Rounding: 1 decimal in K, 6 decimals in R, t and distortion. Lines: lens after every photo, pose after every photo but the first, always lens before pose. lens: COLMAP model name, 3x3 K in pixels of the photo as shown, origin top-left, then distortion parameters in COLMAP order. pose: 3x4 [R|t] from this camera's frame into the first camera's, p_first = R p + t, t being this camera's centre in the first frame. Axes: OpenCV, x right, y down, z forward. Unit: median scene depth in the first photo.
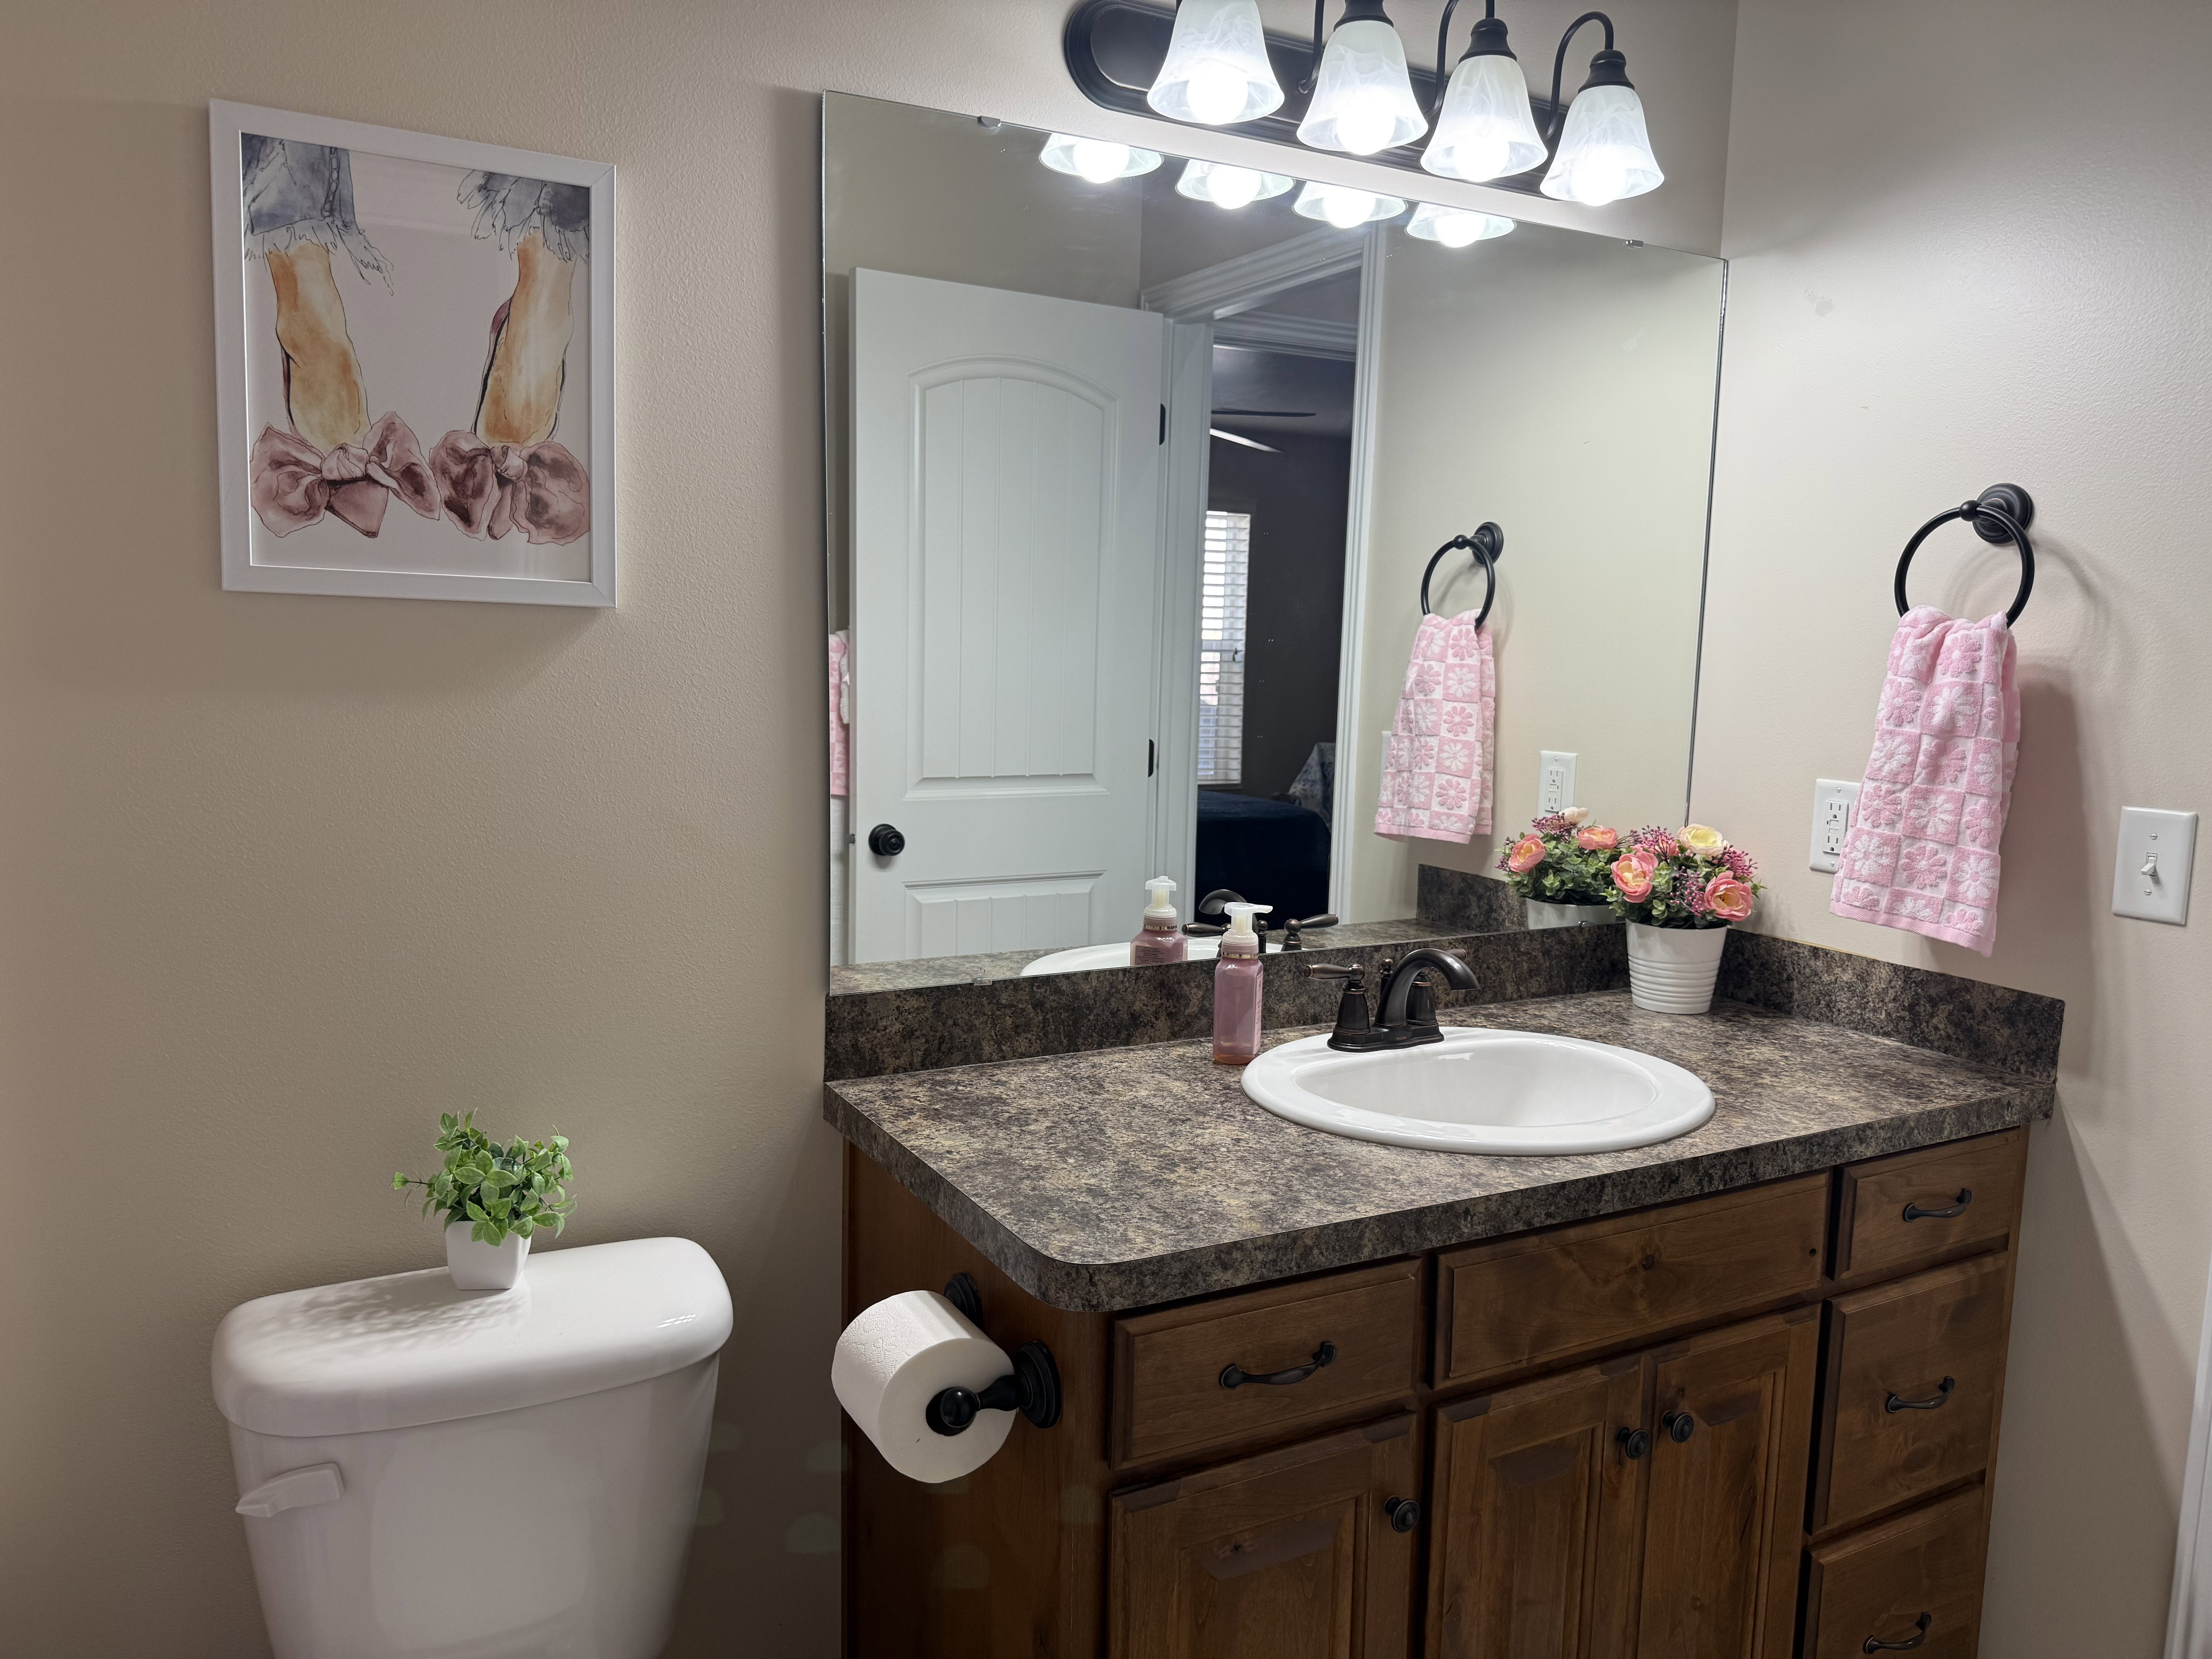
lens RADIAL K [[1548.9, 0, 1101.5], [0, 1548.9, 808.2], [0, 0, 1]] dist [0.043225, -0.054944]
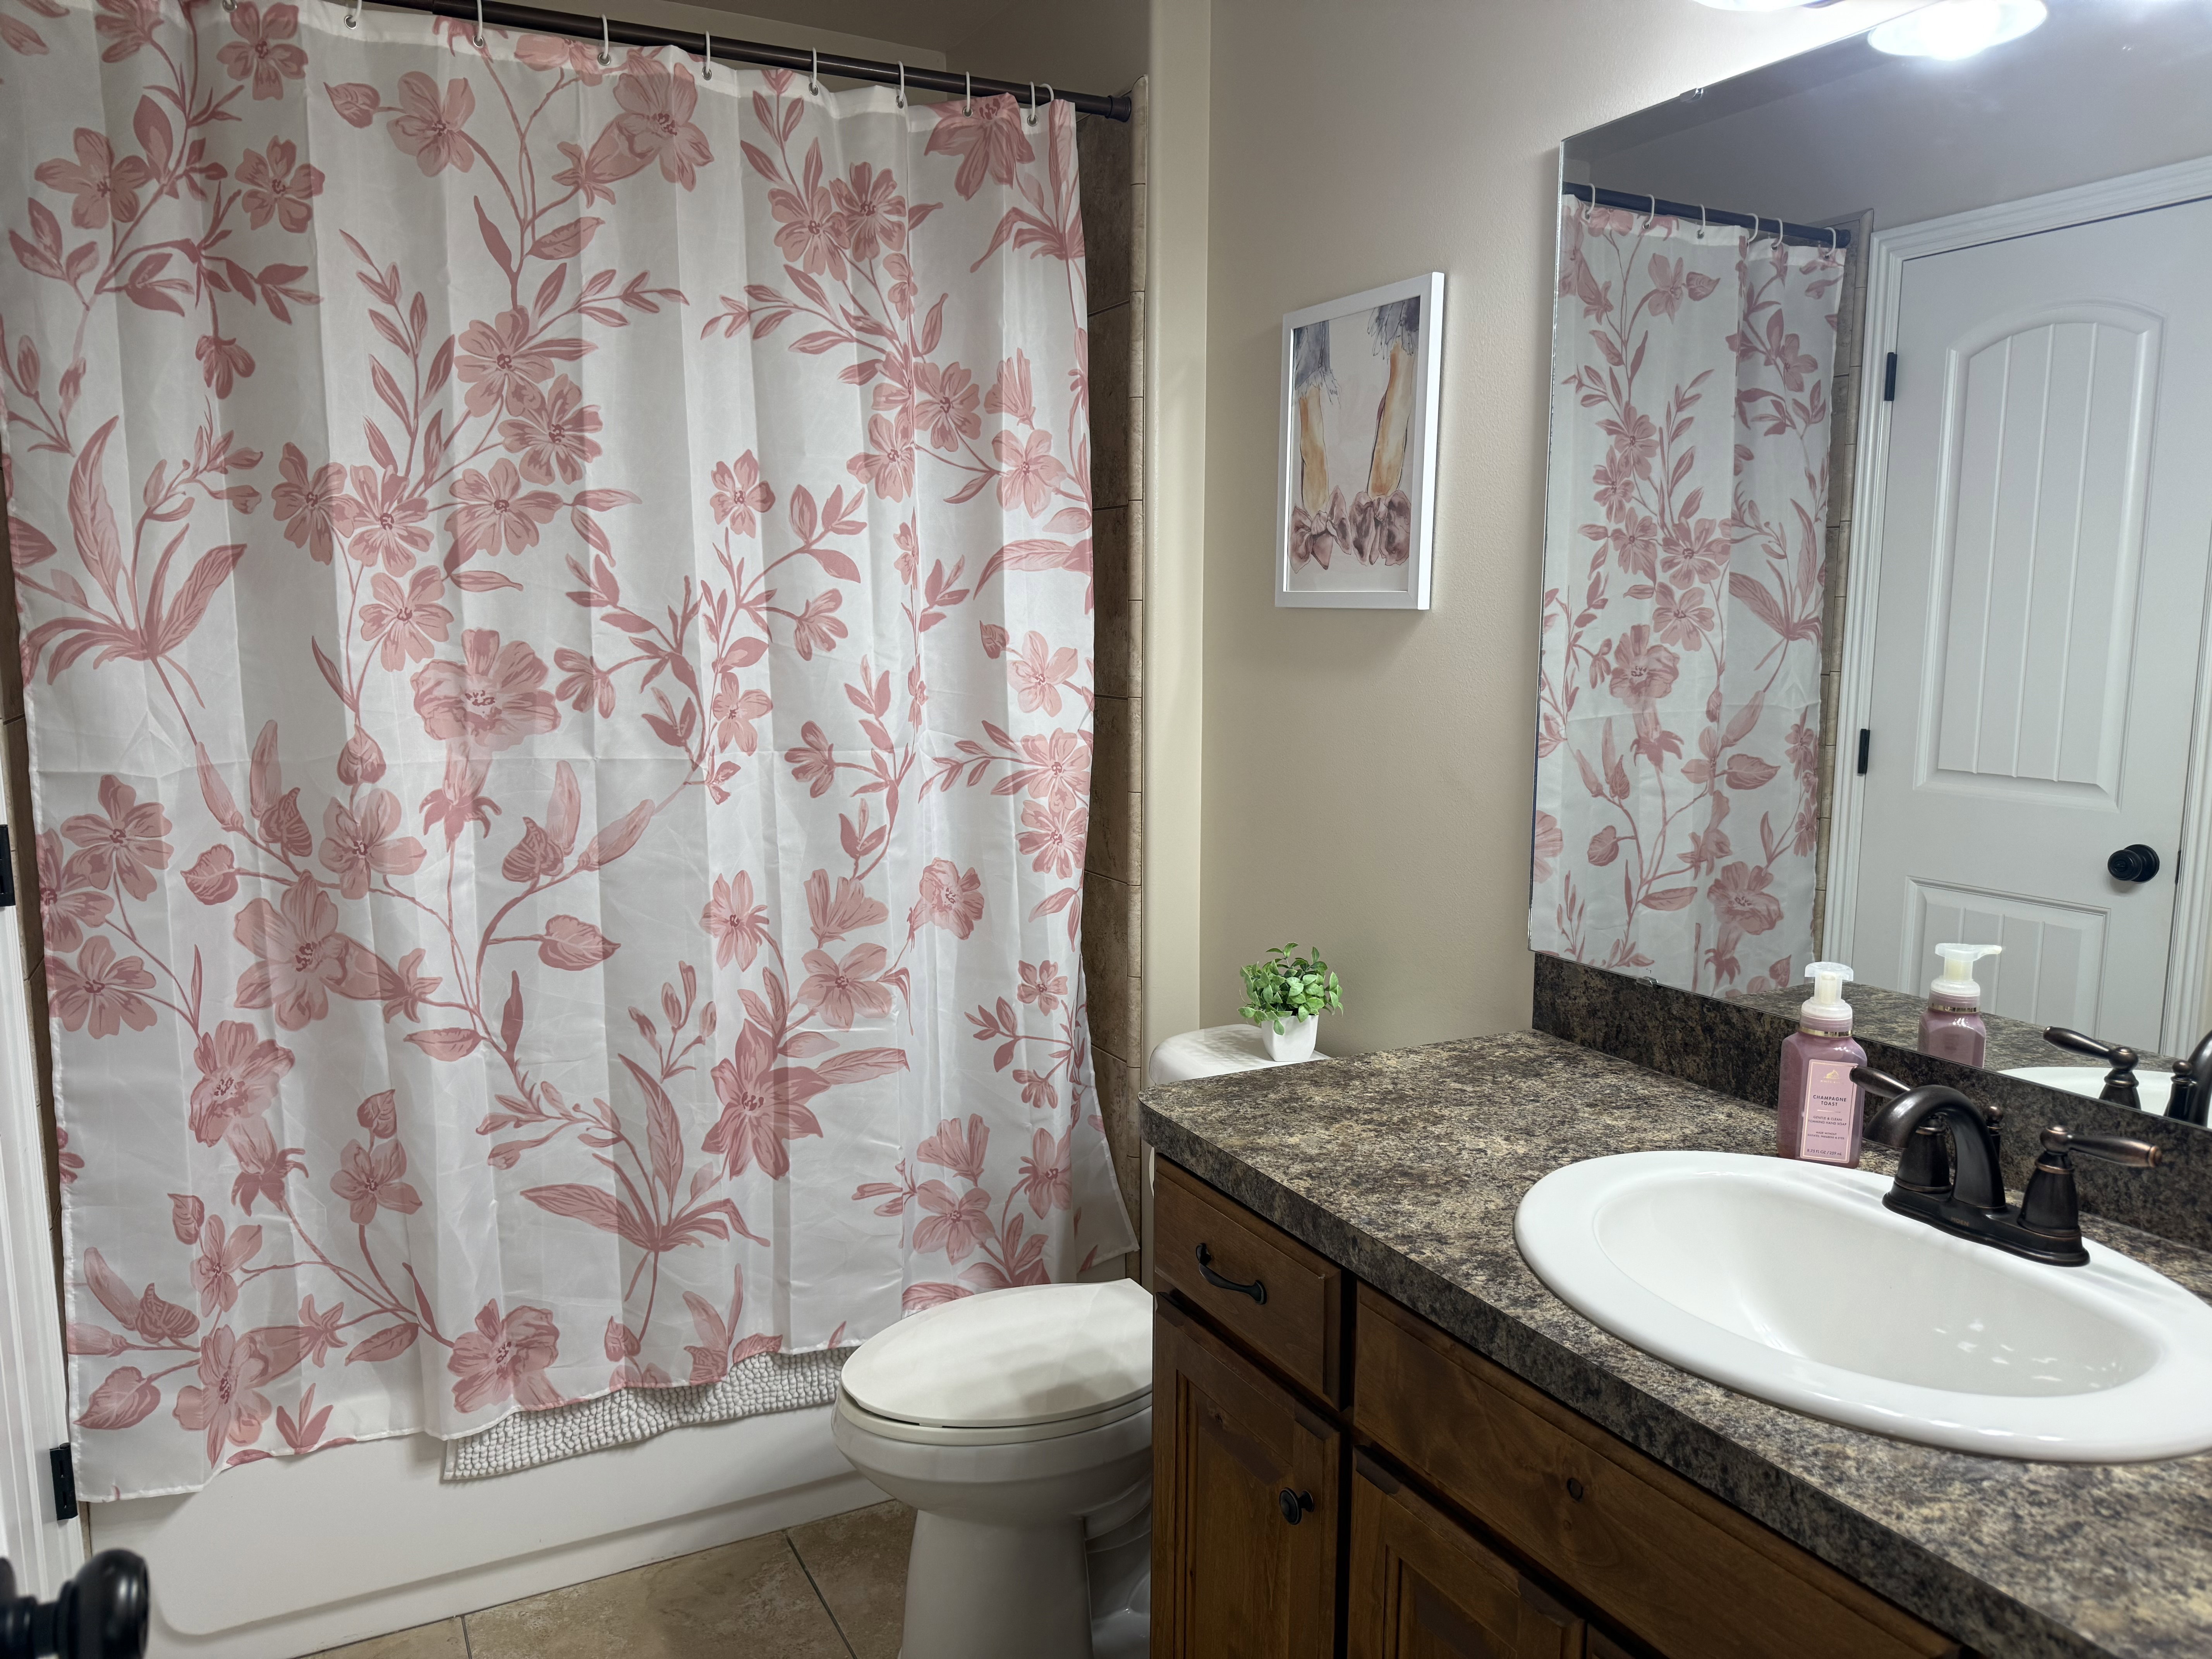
lens RADIAL K [[1548.9, 0, 1101.9], [0, 1548.9, 842.4], [0, 0, 1]] dist [0.043225, -0.054944]
pose [[0.001978, 0.123673, -0.992321, 1.052614], [-0.113312, 0.985960, 0.122654, -0.067404], [0.993558, 0.112199, 0.015964, 0.755453]]
